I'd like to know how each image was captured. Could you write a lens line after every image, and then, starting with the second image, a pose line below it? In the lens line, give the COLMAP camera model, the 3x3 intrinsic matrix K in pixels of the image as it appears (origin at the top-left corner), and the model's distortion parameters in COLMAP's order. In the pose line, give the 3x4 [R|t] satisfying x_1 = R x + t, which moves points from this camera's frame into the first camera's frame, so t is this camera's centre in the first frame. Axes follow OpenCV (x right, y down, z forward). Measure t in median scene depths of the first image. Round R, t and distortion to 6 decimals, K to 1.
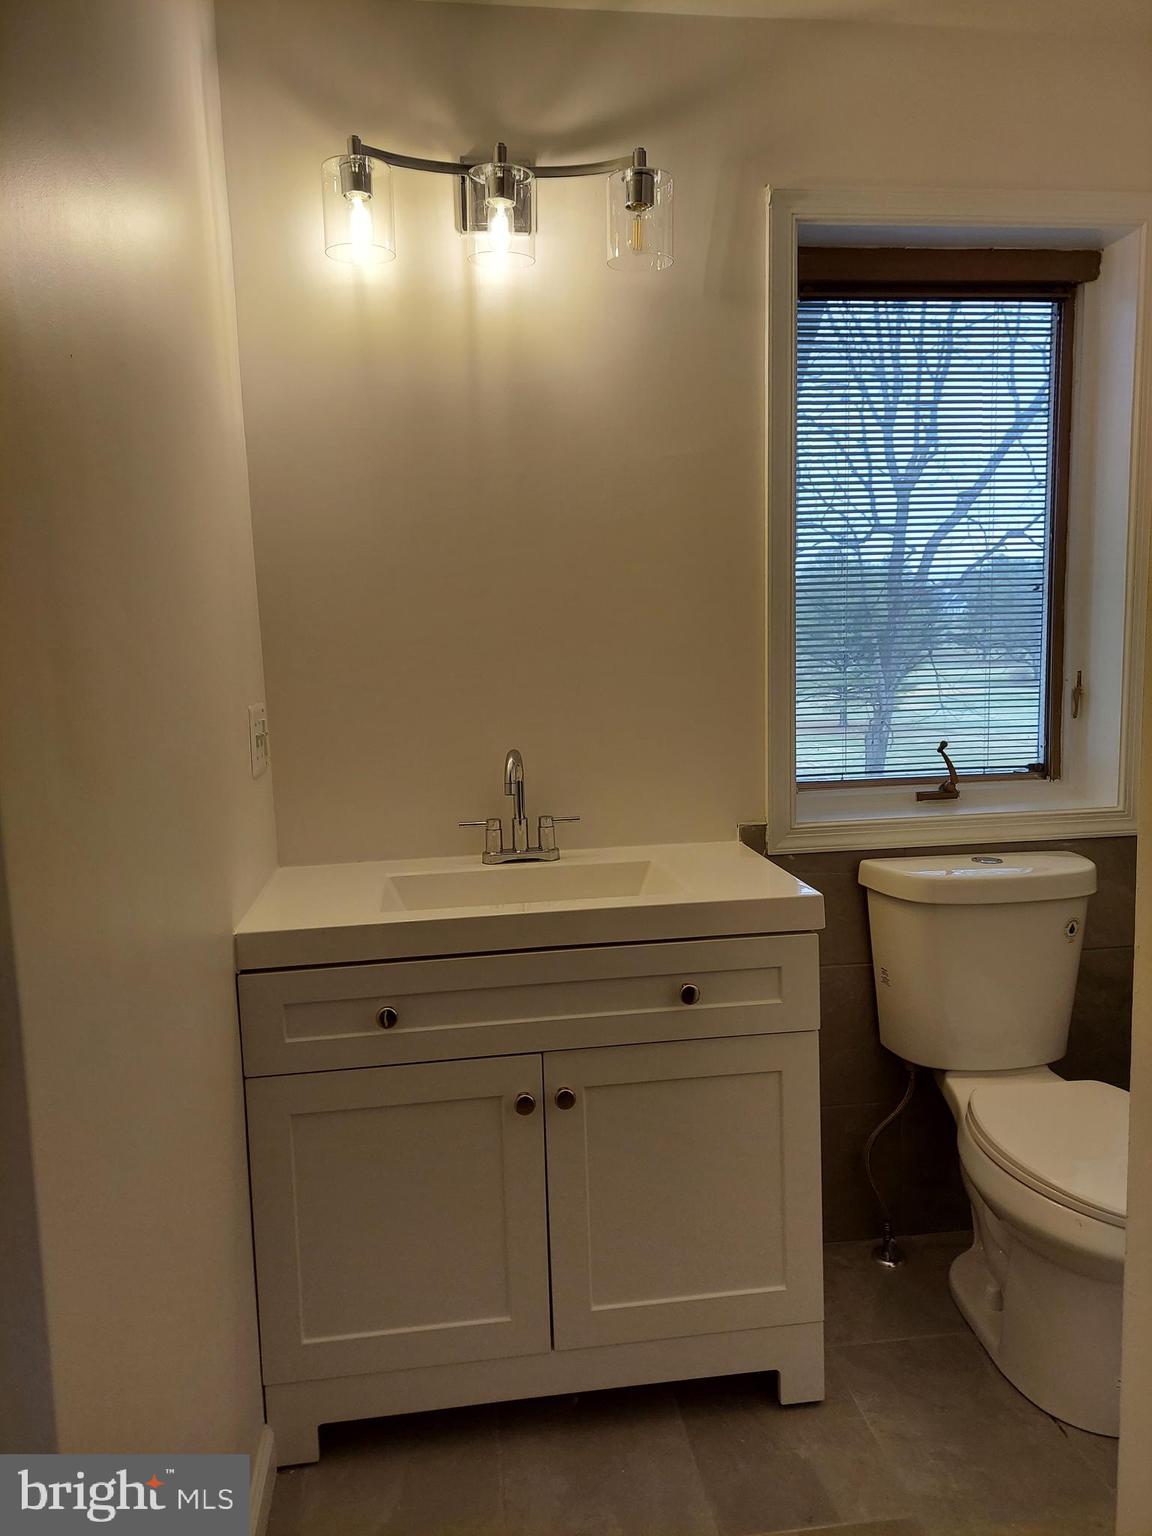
lens RADIAL K [[1098.4, 0, 576.0], [0, 1098.4, 768.0], [0, 0, 1]] dist [0.108220, -0.119716]
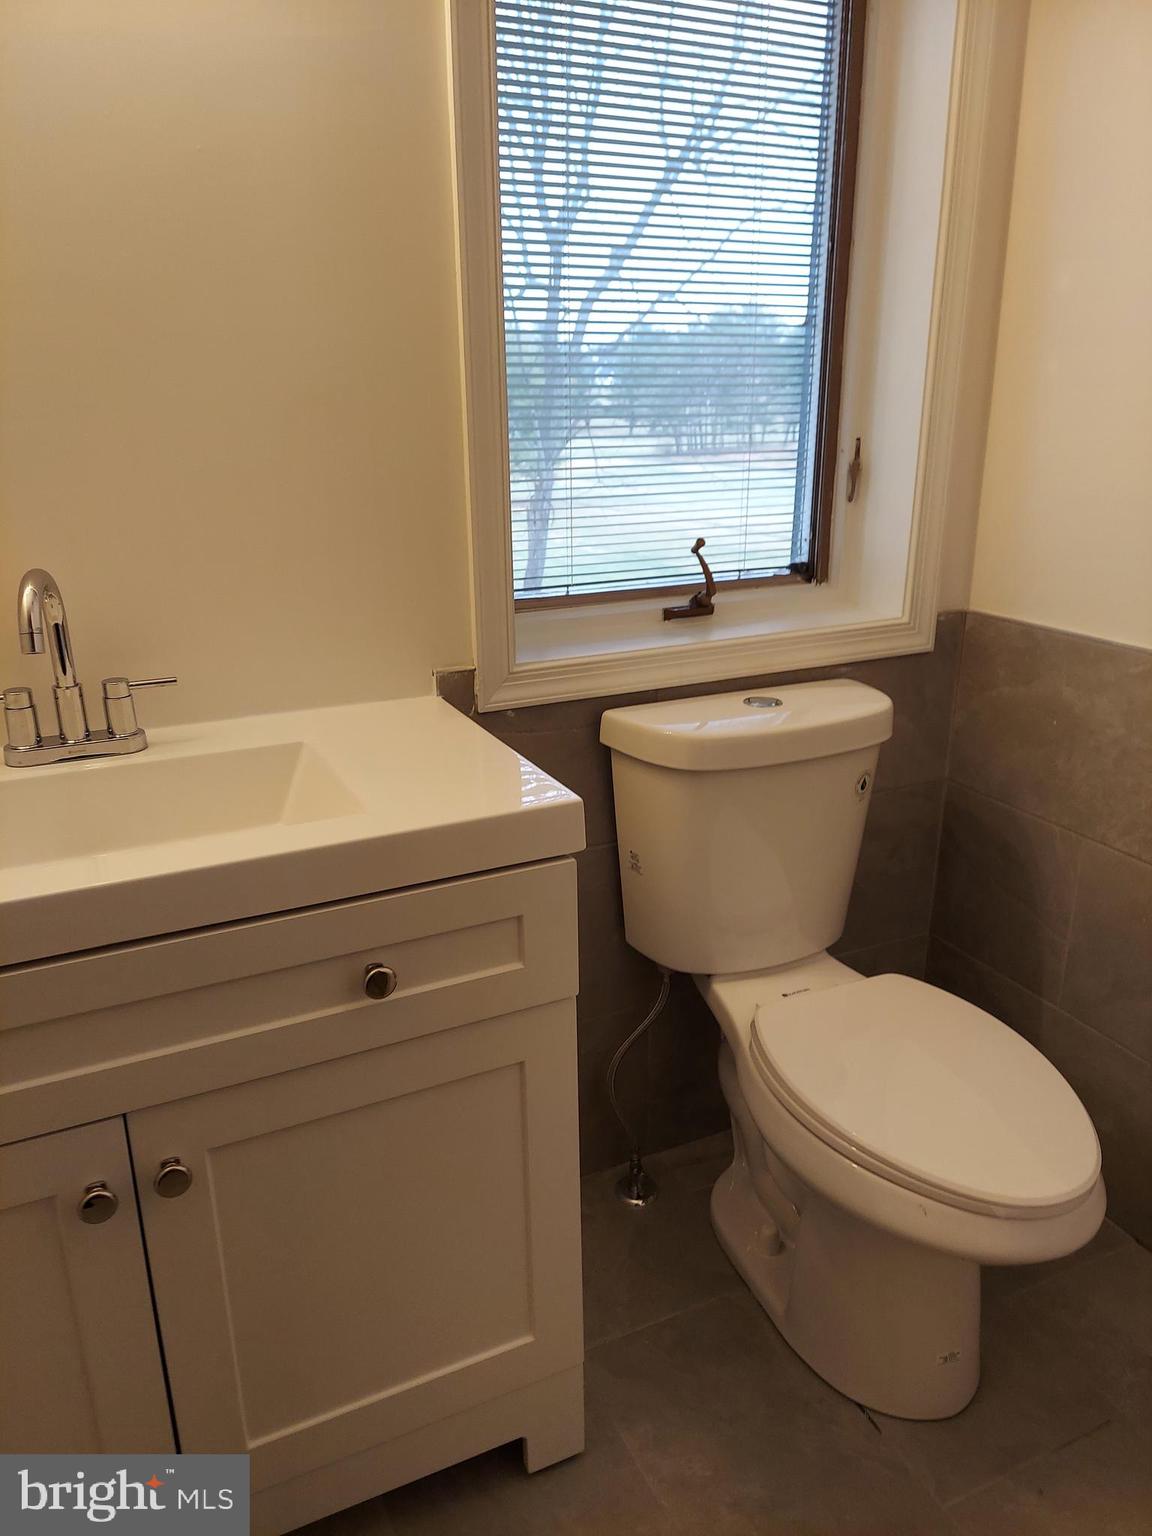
lens RADIAL K [[1098.4, 0, 576.0], [0, 1098.4, 768.0], [0, 0, 1]] dist [0.108220, -0.119716]
pose [[0.954028, -0.078361, 0.289293, 0.031240], [0.020061, 0.979748, 0.199228, -0.023874], [-0.299046, -0.184265, 0.936279, 0.335510]]
